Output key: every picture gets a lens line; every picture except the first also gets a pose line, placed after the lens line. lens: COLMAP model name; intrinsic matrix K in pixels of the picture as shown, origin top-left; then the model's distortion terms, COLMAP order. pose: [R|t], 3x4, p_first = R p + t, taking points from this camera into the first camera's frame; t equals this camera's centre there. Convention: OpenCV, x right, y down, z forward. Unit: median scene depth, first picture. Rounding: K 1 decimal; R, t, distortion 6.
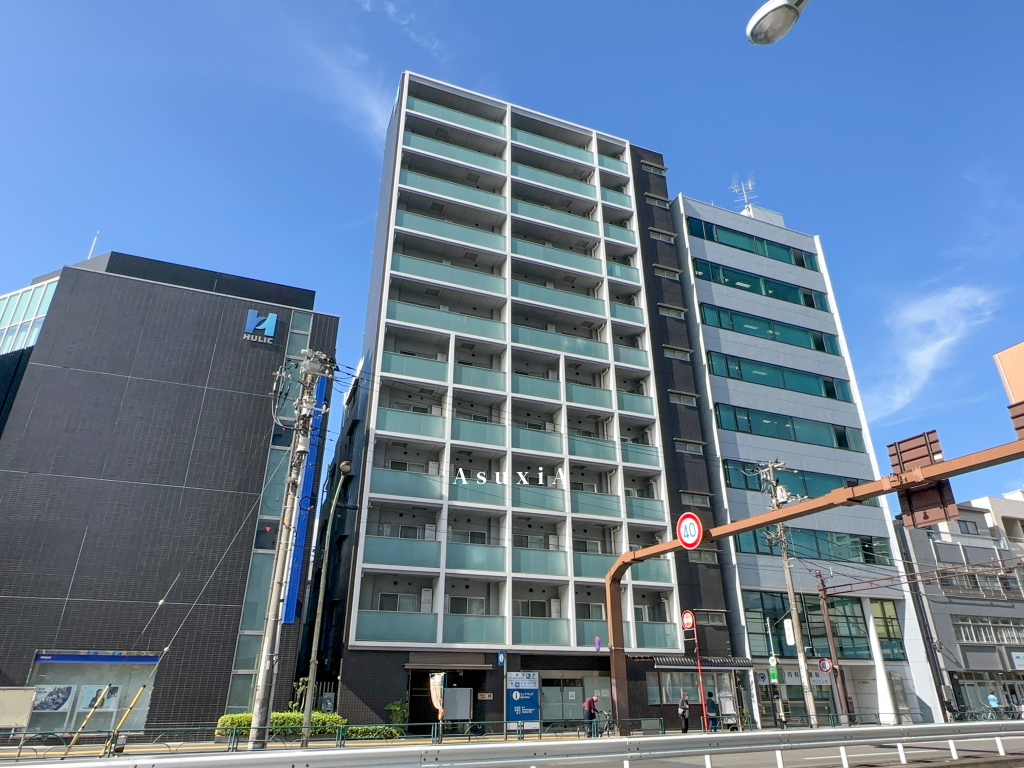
lens RADIAL K [[640.8, 0, 512.0], [0, 640.8, 384.0], [0, 0, 1]] dist [-0.002908, 0.001790]
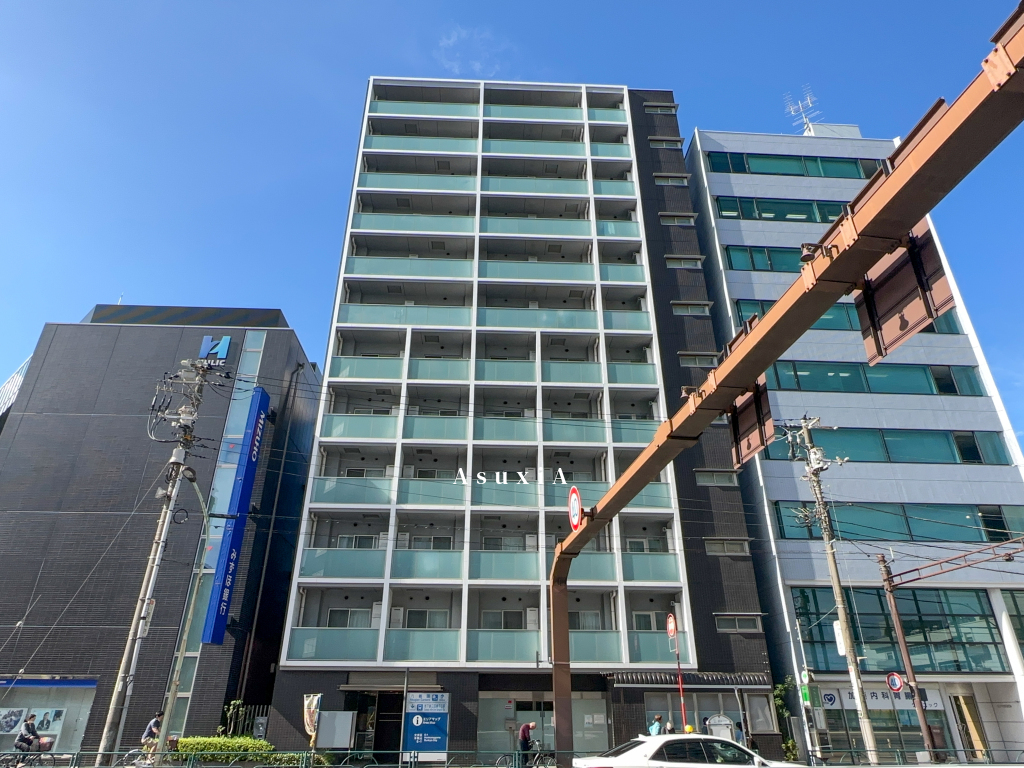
lens RADIAL K [[640.8, 0, 512.0], [0, 640.8, 384.0], [0, 0, 1]] dist [-0.002908, 0.001790]
pose [[0.947091, -0.145154, -0.286266, 0.332256], [0.135467, 0.989338, -0.053469, 0.080049], [0.290975, 0.011860, 0.956657, 0.163432]]
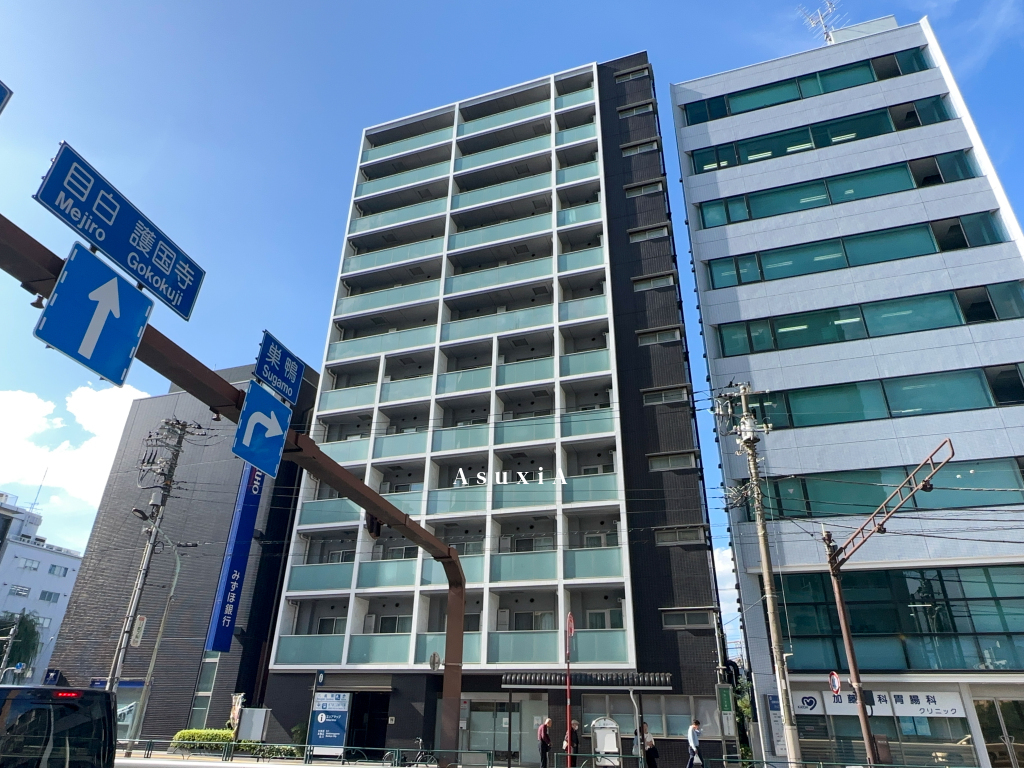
lens RADIAL K [[640.8, 0, 512.0], [0, 640.8, 384.0], [0, 0, 1]] dist [-0.002908, 0.001790]
pose [[0.764827, -0.282807, -0.578844, 0.690503], [0.261032, 0.957476, -0.122894, 0.156123], [0.588984, -0.057104, 0.806125, 0.330532]]
